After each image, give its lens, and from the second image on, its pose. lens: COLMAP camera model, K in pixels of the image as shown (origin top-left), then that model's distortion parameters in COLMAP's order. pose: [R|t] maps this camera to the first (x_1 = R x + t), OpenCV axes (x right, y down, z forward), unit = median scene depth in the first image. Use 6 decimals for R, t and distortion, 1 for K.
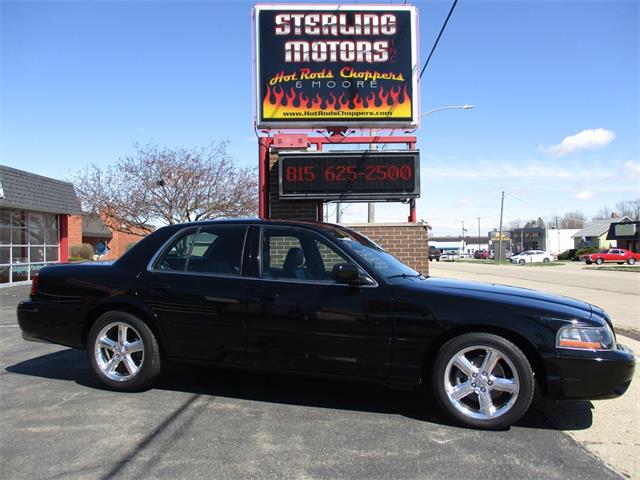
lens RADIAL K [[539.2, 0, 323.6], [0, 539.2, 242.9], [0, 0, 1]] dist [-0.016970, 0.001396]
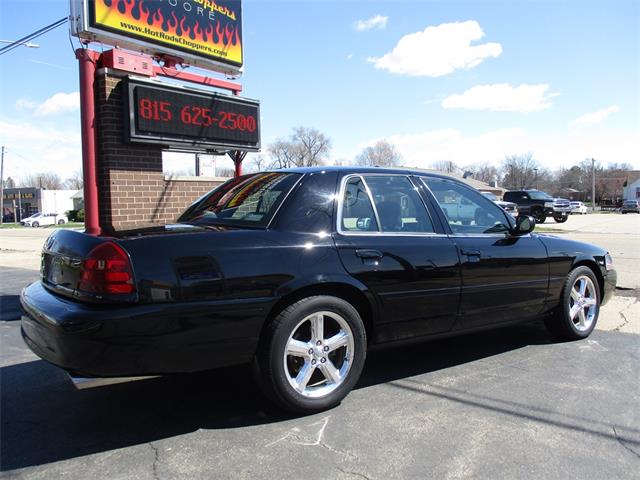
lens RADIAL K [[539.2, 0, 322.4], [0, 539.2, 242.3], [0, 0, 1]] dist [-0.016970, 0.001396]
pose [[0.600121, -0.061532, 0.797539, -0.509918], [0.005088, 0.997311, 0.073115, 0.005165], [-0.799893, -0.039820, 0.598820, 0.329632]]
